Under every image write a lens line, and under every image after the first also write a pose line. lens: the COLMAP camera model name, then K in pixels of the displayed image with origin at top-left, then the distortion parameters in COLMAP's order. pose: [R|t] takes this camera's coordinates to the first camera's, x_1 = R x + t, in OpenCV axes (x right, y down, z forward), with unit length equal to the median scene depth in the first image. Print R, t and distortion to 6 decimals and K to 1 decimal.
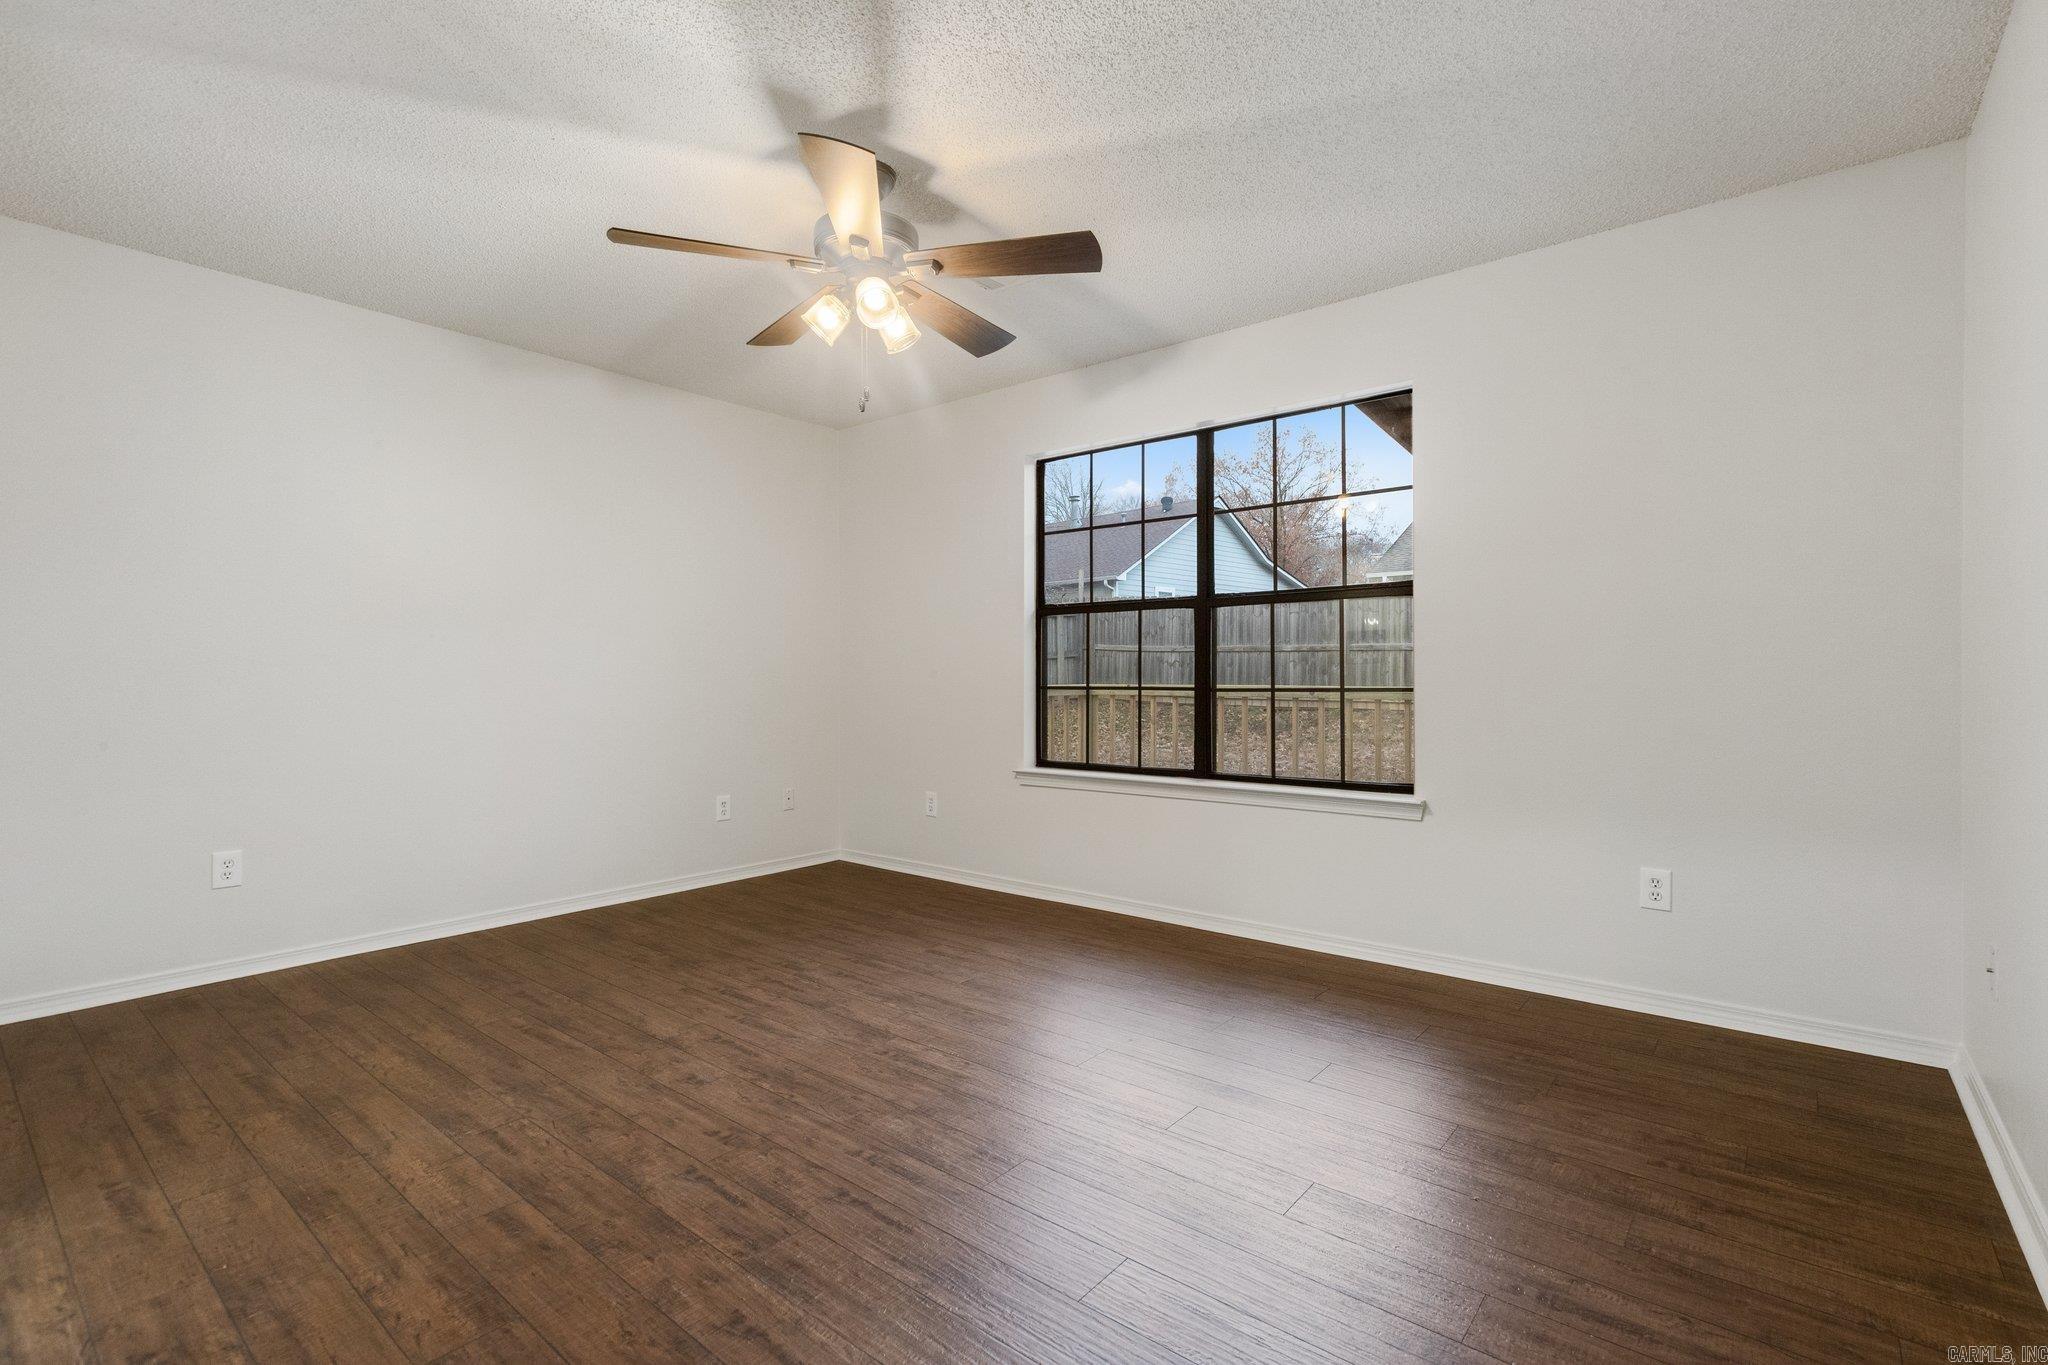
lens RADIAL K [[934.7, 0, 1023.6], [0, 934.7, 675.8], [0, 0, 1]] dist [0.004712, -0.000710]
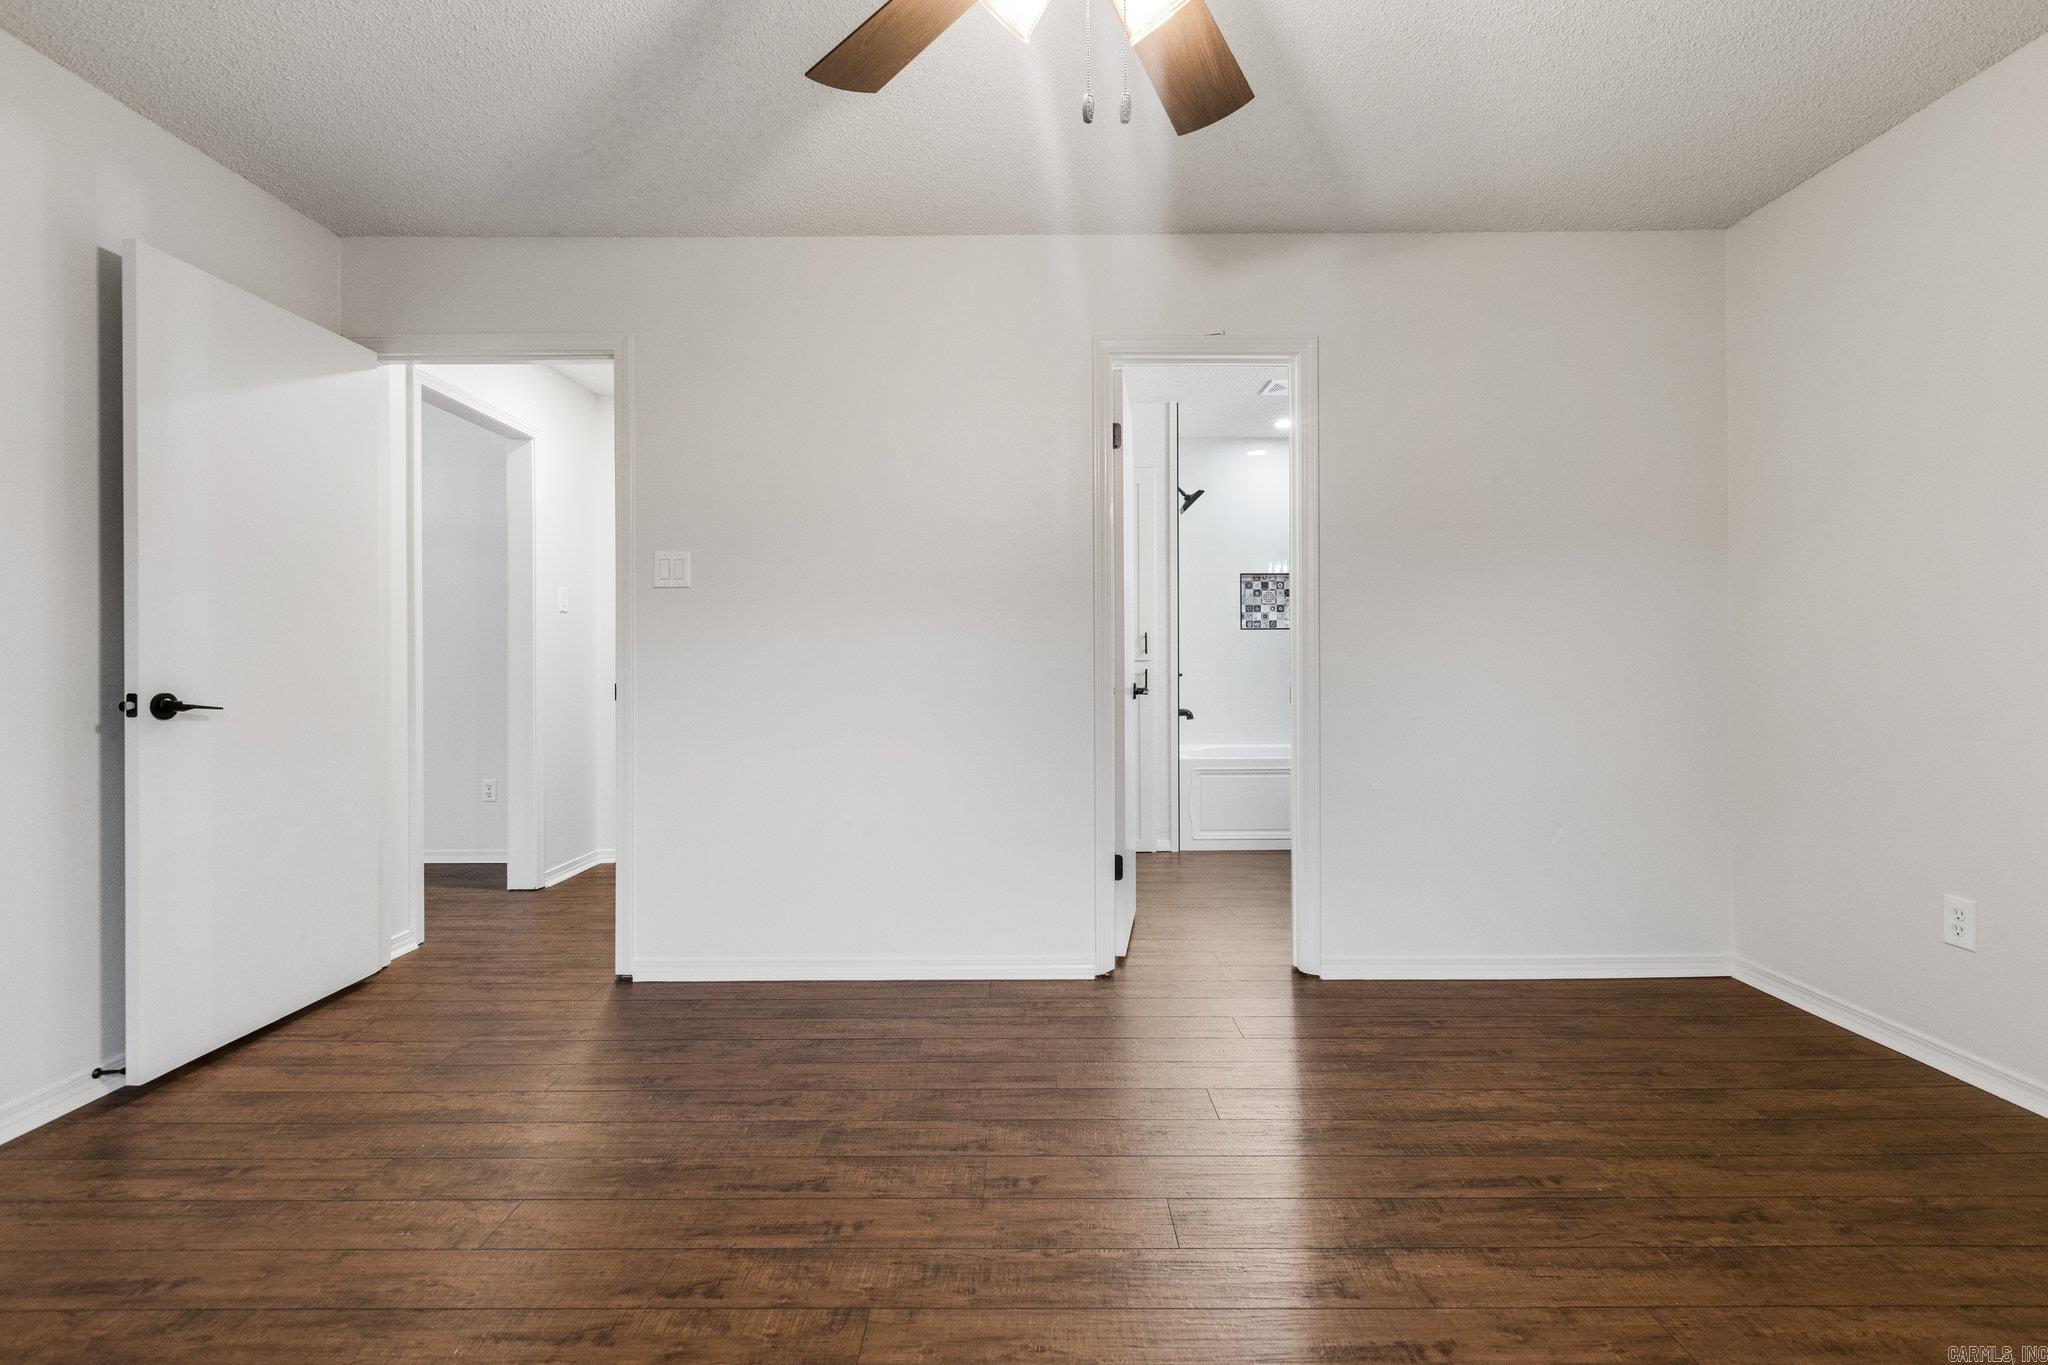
lens RADIAL K [[934.7, 0, 1026.9], [0, 934.7, 669.0], [0, 0, 1]] dist [0.004712, -0.000710]
pose [[-0.770282, 0.011691, -0.637596, 0.194803], [0.004009, 0.999901, 0.013491, 0.002750], [0.637691, 0.007835, -0.770252, 1.452811]]
